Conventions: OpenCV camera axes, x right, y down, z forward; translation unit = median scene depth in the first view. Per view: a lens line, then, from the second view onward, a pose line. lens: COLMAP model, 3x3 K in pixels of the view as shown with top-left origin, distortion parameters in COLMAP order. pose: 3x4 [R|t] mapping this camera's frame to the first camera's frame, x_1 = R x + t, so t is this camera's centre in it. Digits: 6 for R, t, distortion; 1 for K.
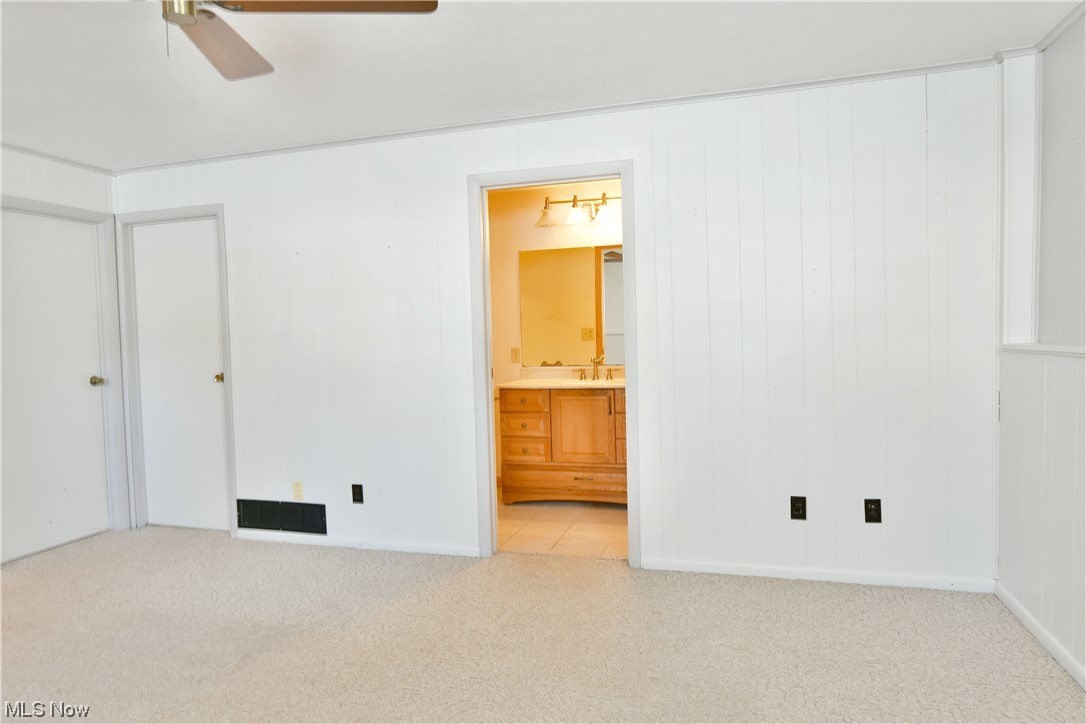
lens RADIAL K [[671.9, 0, 542.4], [0, 671.9, 364.7], [0, 0, 1]] dist [-0.009845, -0.002986]
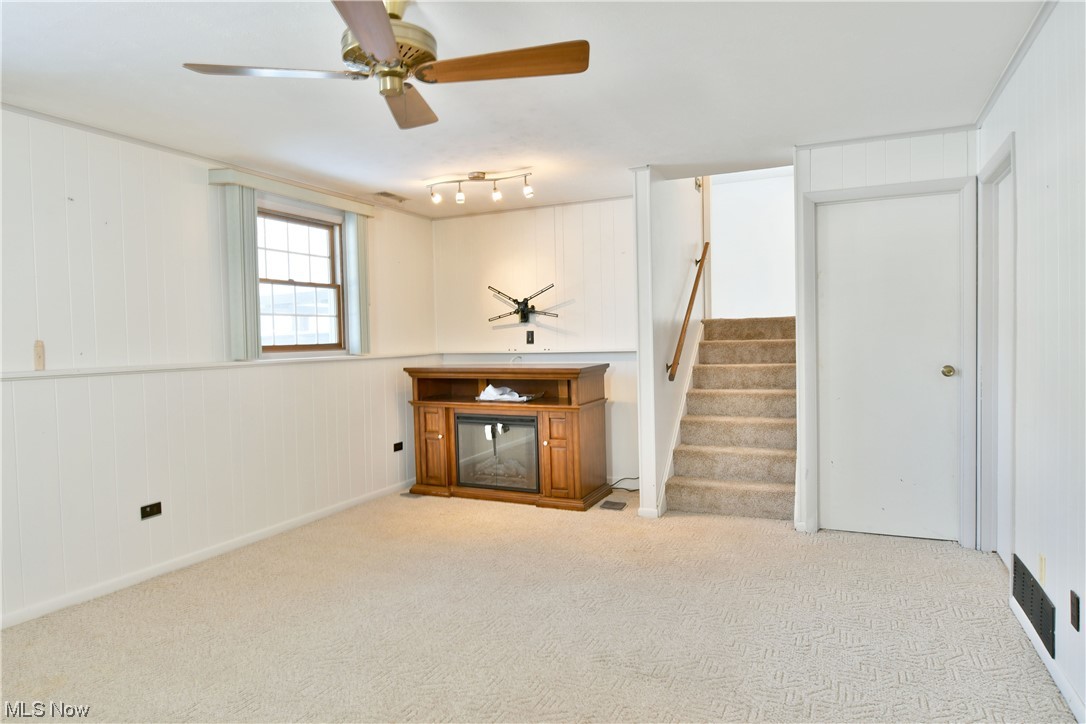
lens RADIAL K [[670.2, 0, 543.0], [0, 670.2, 362.0], [0, 0, 1]] dist [-0.002240, -0.000699]
pose [[-0.130991, 0.059576, -0.989592, 0.312767], [-0.020806, 0.997808, 0.062825, -0.035814], [0.991165, 0.028819, -0.129464, 0.647681]]
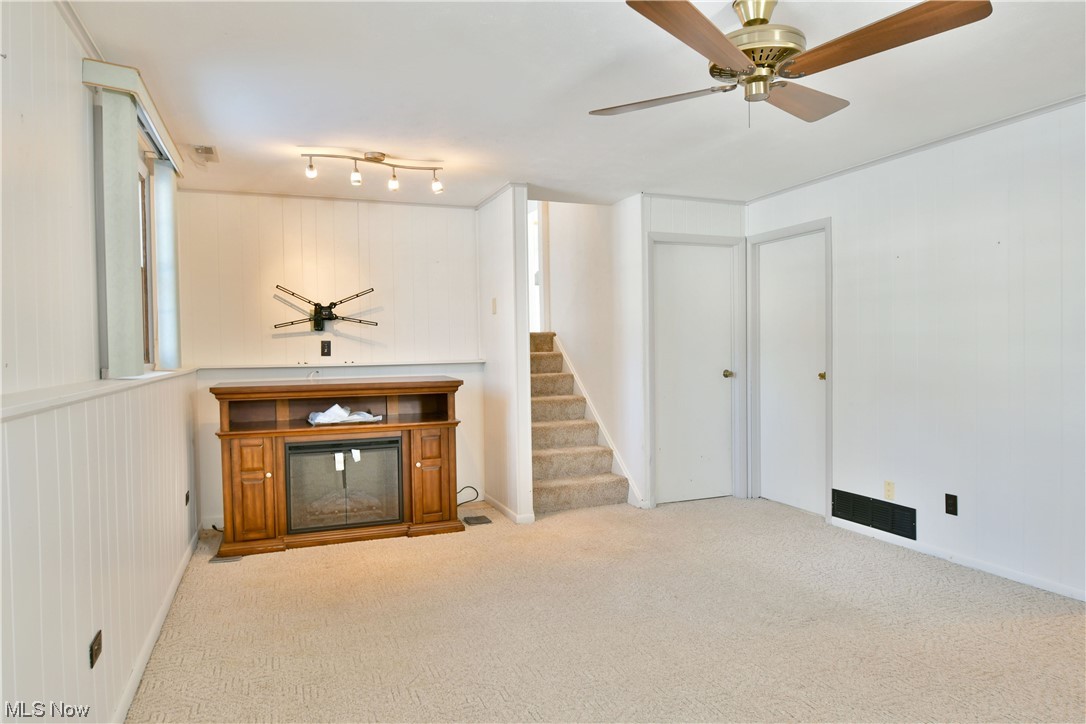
lens RADIAL K [[671.9, 0, 542.4], [0, 671.9, 364.7], [0, 0, 1]] dist [-0.009845, -0.002986]
pose [[0.629292, 0.036329, -0.776319, 0.090438], [-0.035378, 0.999210, 0.018082, -0.003029], [0.776363, 0.016086, 0.630080, -0.055859]]
